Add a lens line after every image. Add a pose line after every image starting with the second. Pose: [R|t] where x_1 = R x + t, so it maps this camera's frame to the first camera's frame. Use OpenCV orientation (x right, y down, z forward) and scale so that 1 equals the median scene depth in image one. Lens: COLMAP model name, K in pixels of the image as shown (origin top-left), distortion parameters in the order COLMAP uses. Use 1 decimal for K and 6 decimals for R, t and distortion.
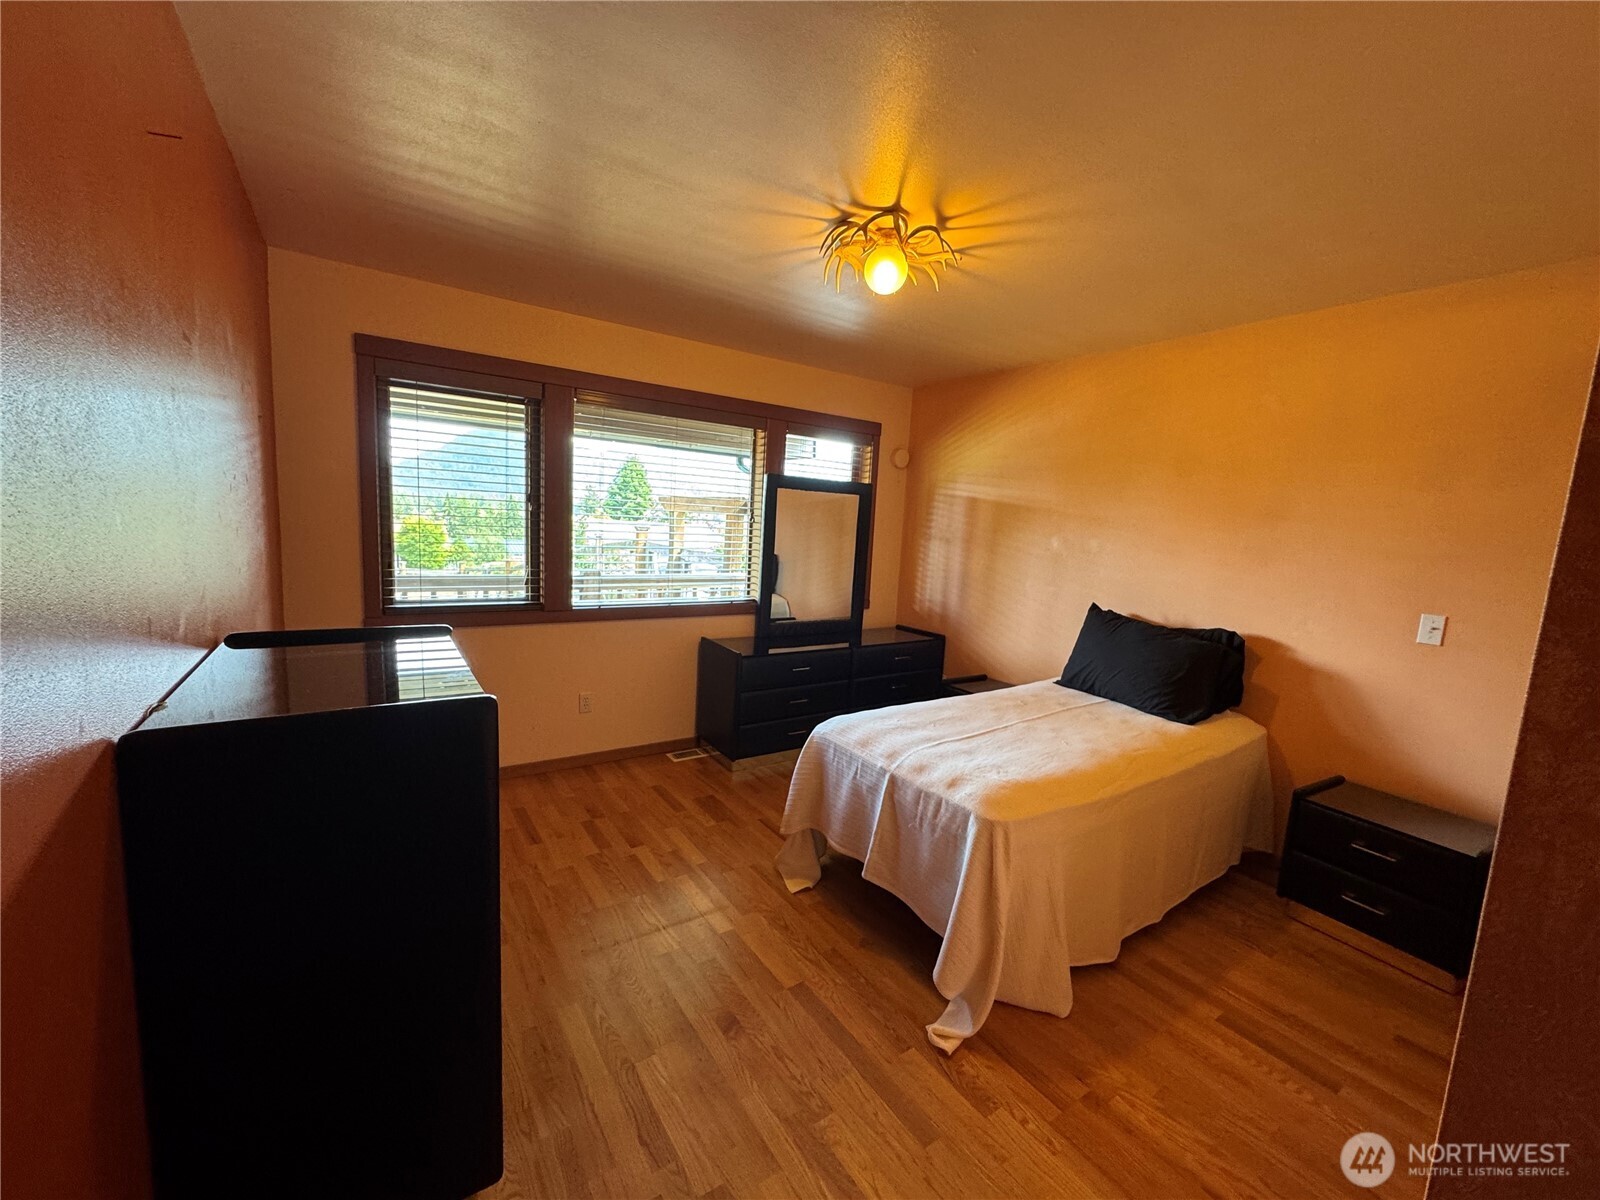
lens RADIAL K [[638.3, 0, 797.4], [0, 638.3, 602.8], [0, 0, 1]] dist [-0.002968, 0.000353]
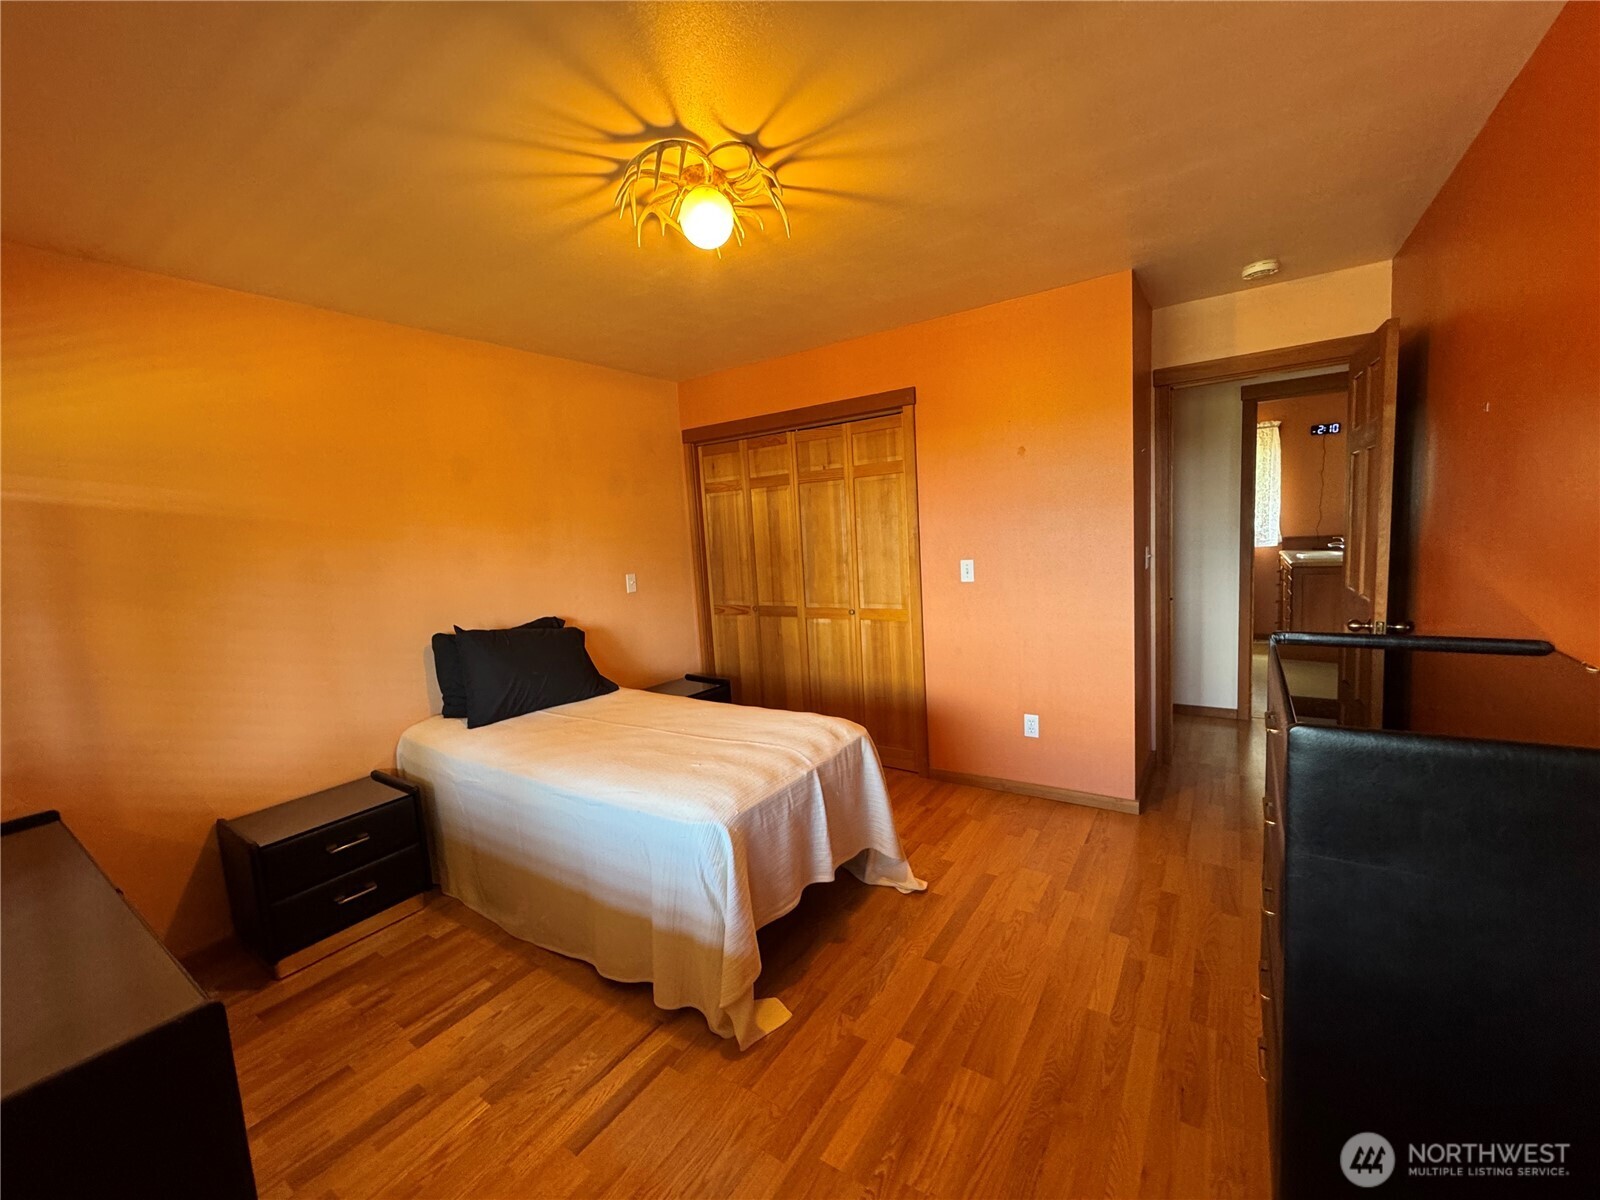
lens RADIAL K [[638.3, 0, 800.9], [0, 638.3, 593.9], [0, 0, 1]] dist [-0.002968, 0.000353]
pose [[-0.374434, -0.126727, 0.918553, -0.659485], [0.159488, 0.967051, 0.198431, -0.184367], [-0.913434, 0.220798, -0.341886, 1.158735]]
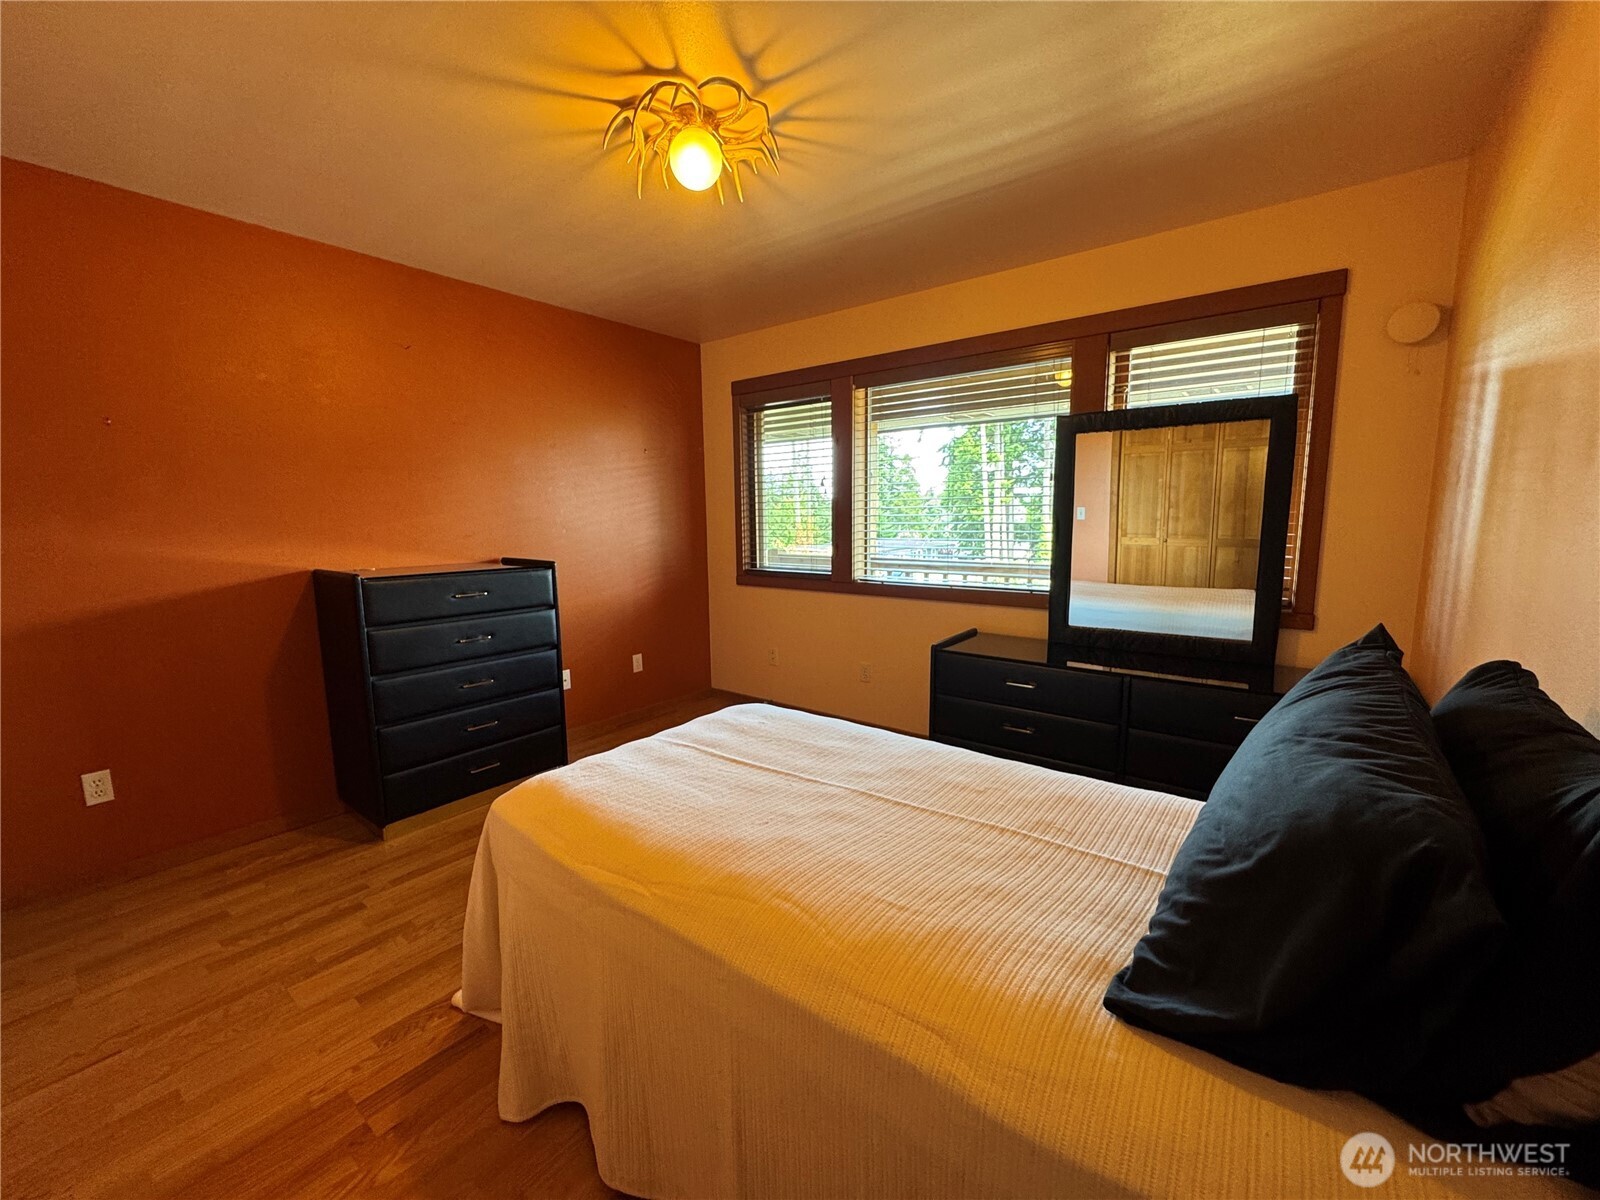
lens RADIAL K [[638.3, 0, 803.9], [0, 638.3, 604.2], [0, 0, 1]] dist [-0.002968, 0.000353]
pose [[0.309900, 0.077652, -0.947593, 0.918490], [-0.093638, 0.994307, 0.050857, 0.000222], [0.946147, 0.072970, 0.315407, 0.828069]]
